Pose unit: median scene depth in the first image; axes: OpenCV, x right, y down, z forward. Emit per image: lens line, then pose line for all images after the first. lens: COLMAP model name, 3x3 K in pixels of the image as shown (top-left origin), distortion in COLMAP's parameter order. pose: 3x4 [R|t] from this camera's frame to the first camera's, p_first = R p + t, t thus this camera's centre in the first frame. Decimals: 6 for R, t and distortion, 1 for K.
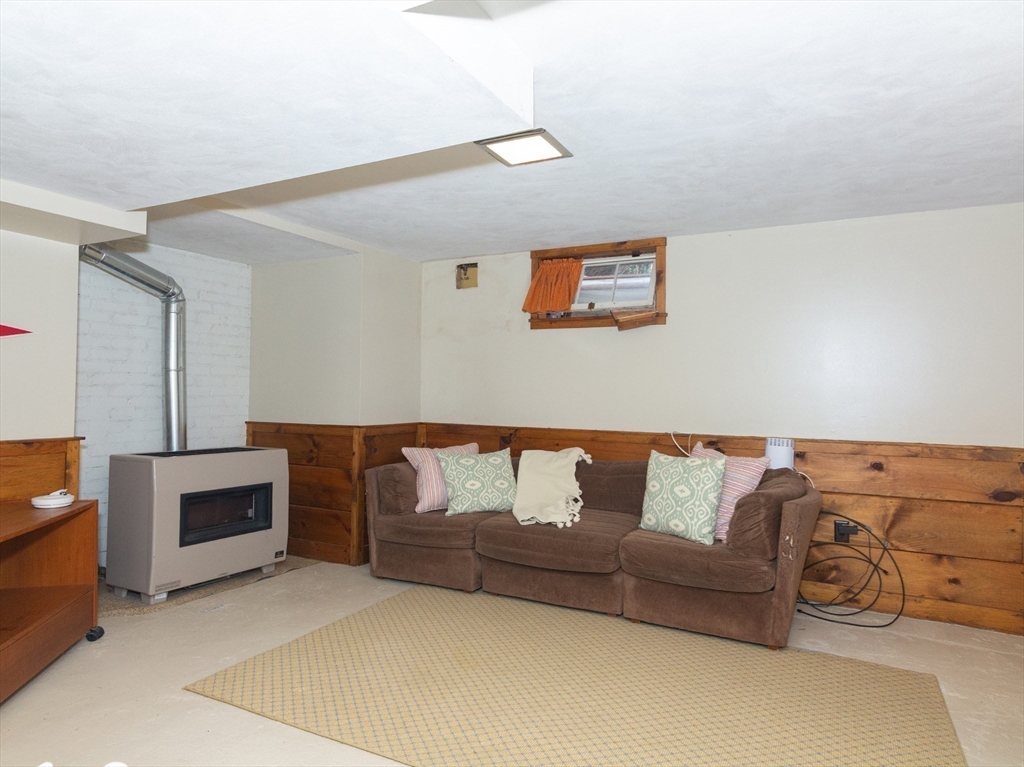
lens RADIAL K [[636.7, 0, 512.0], [0, 636.7, 383.5], [0, 0, 1]] dist [0.002735, 0.000694]
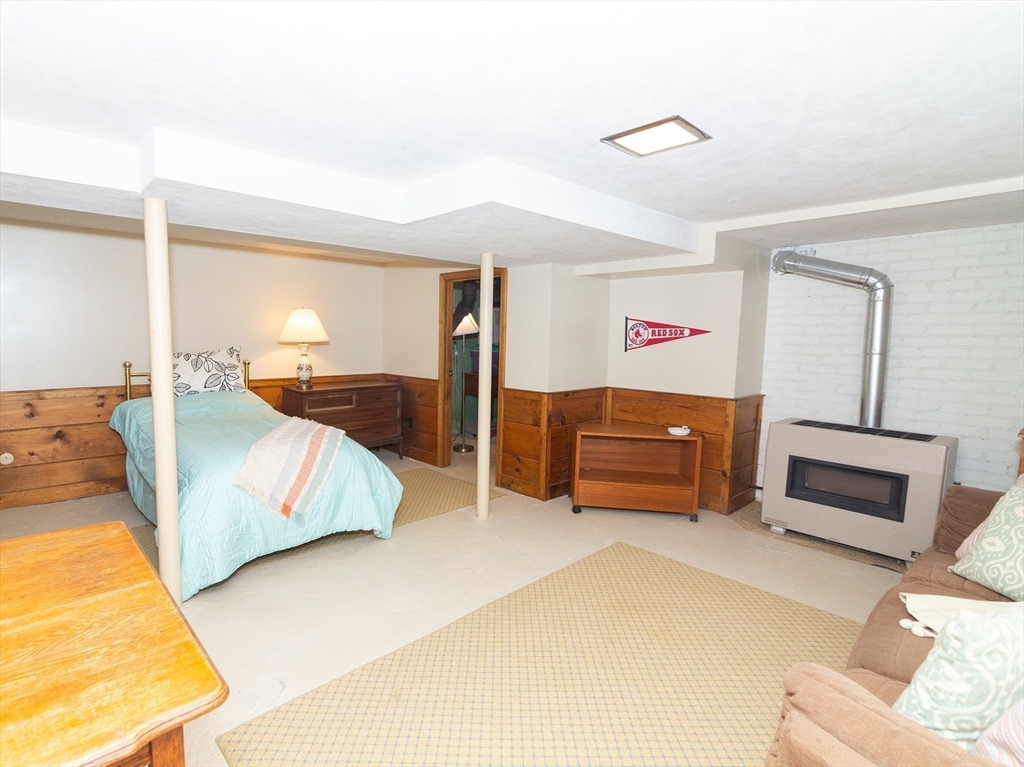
lens RADIAL K [[525.7, 0, 515.1], [0, 525.7, 385.3], [0, 0, 1]] dist [-0.001207, -0.000457]
pose [[-0.290591, 0.060283, -0.954946, 0.596577], [-0.007589, 0.997837, 0.065300, -0.023423], [0.956817, 0.026223, -0.289505, 0.774533]]
